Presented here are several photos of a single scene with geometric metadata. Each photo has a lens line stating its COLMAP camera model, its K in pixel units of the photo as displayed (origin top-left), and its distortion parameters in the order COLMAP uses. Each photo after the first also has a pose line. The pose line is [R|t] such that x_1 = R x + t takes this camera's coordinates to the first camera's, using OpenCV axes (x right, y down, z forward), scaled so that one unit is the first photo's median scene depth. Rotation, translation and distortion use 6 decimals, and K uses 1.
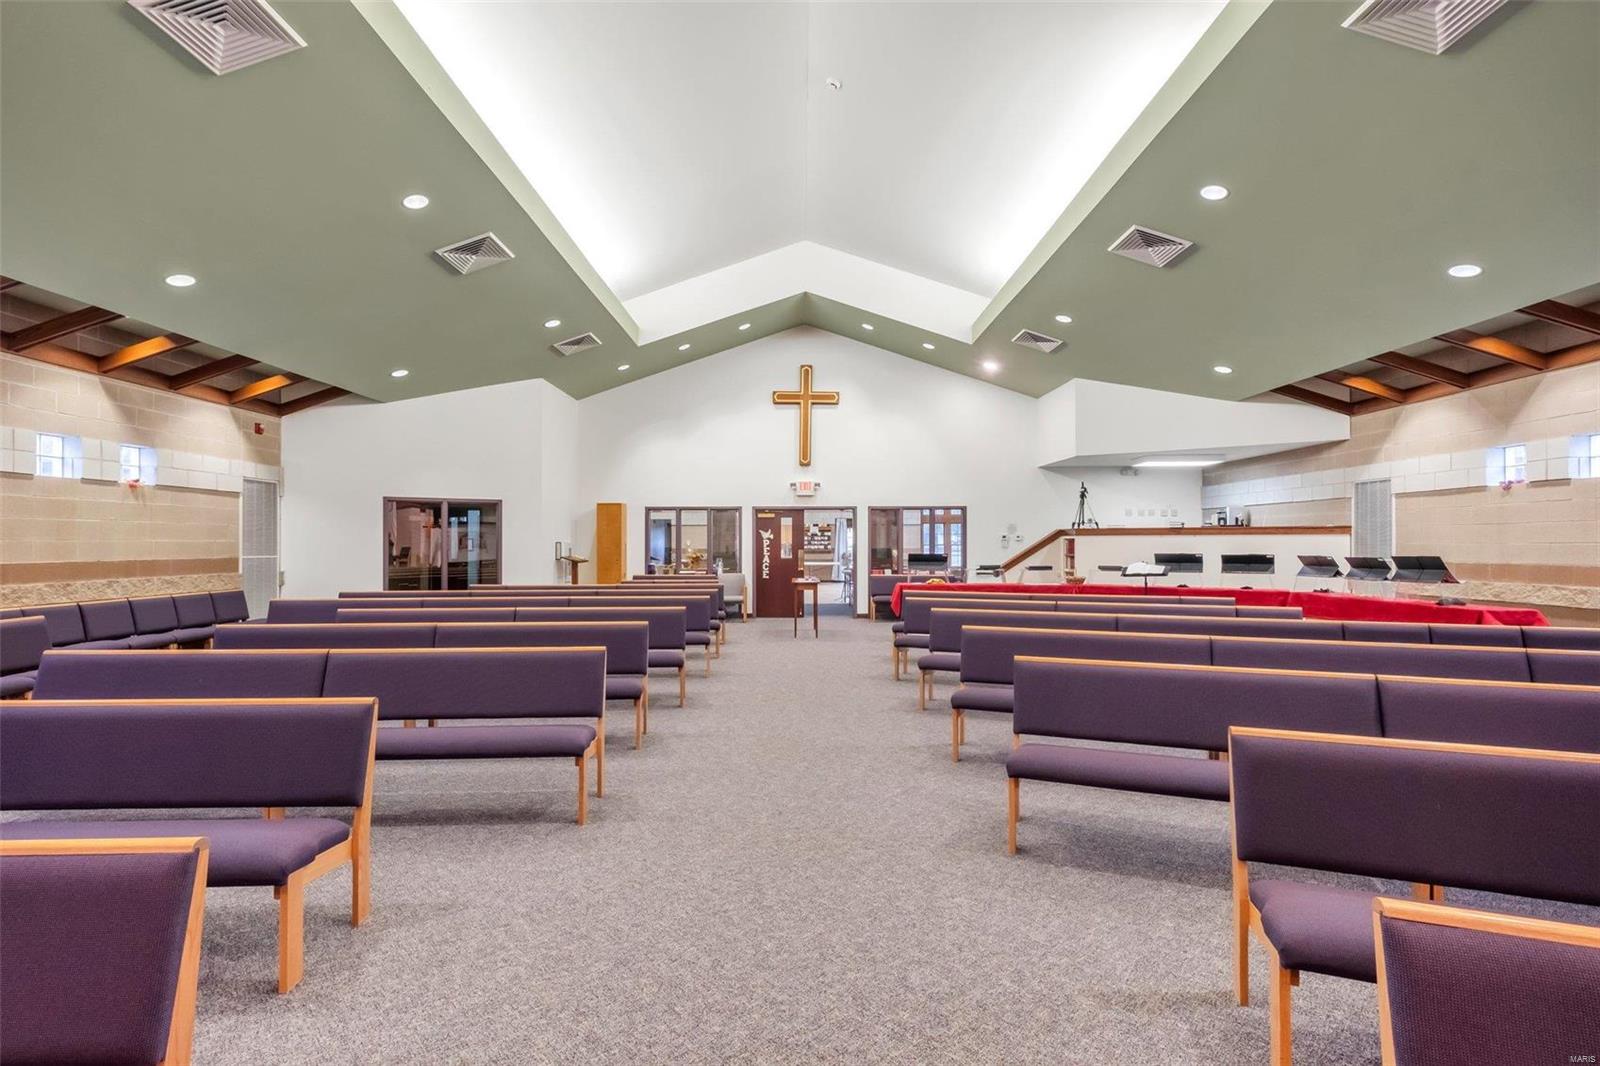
lens RADIAL K [[710.2, 0, 793.8], [0, 710.2, 546.9], [0, 0, 1]] dist [0.000158, -0.000142]
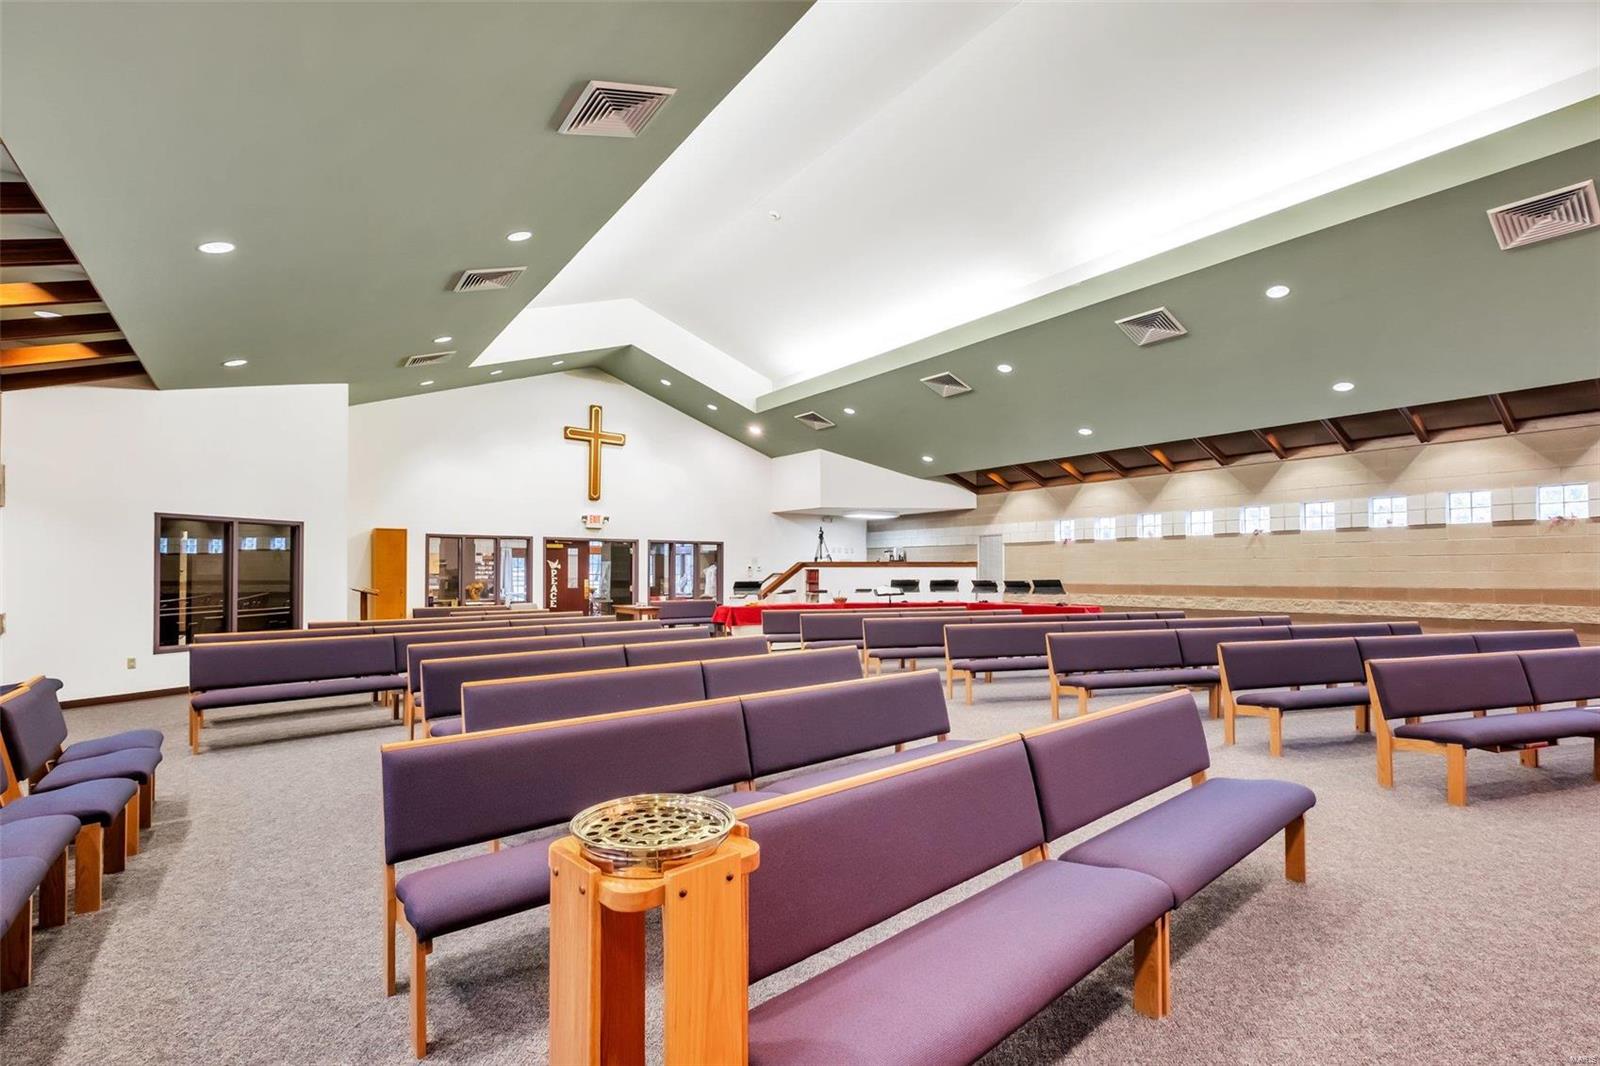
lens RADIAL K [[702.2, 0, 791.8], [0, 702.2, 535.8], [0, 0, 1]] dist [-0.000306, -0.000170]
pose [[0.790558, 0.031691, 0.611566, -0.433032], [0.004560, 0.998328, -0.057629, 0.001171], [-0.612370, 0.048348, 0.789092, -0.004993]]
